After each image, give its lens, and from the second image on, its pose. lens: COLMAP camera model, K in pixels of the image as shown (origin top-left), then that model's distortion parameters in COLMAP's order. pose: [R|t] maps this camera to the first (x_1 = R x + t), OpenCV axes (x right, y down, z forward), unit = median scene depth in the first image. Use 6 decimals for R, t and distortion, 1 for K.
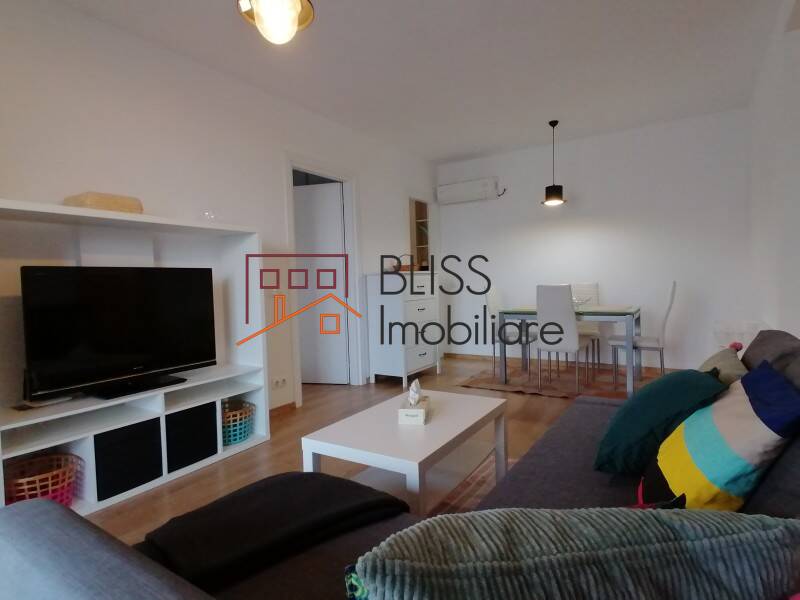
lens RADIAL K [[459.6, 0, 400.0], [0, 459.6, 300.0], [0, 0, 1]] dist [0.117820, -0.000417]
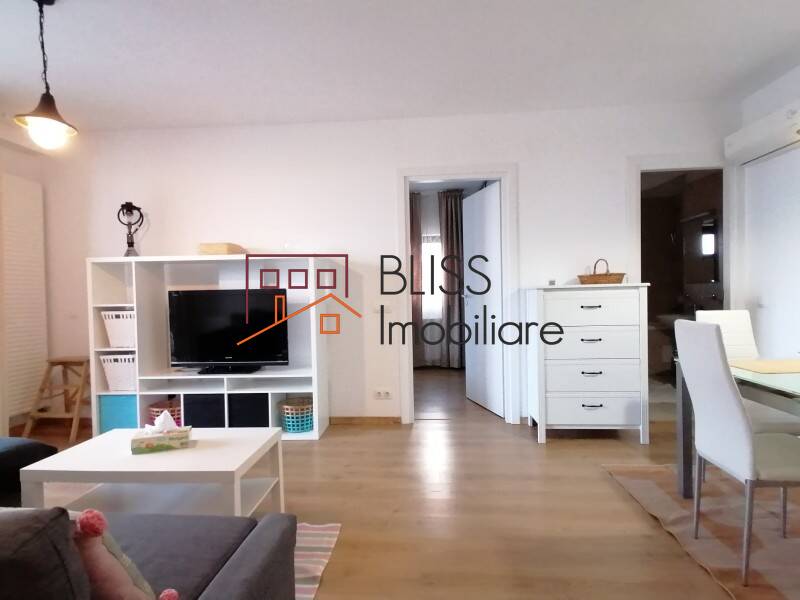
lens RADIAL K [[442.2, 0, 400.0], [0, 442.2, 300.0], [0, 0, 1]] dist [0.031011, 0.000446]
pose [[0.468865, 0.036676, -0.882508, 0.607394], [-0.028392, 0.999247, 0.026443, -0.059092], [0.882814, 0.012658, 0.469553, 0.542479]]
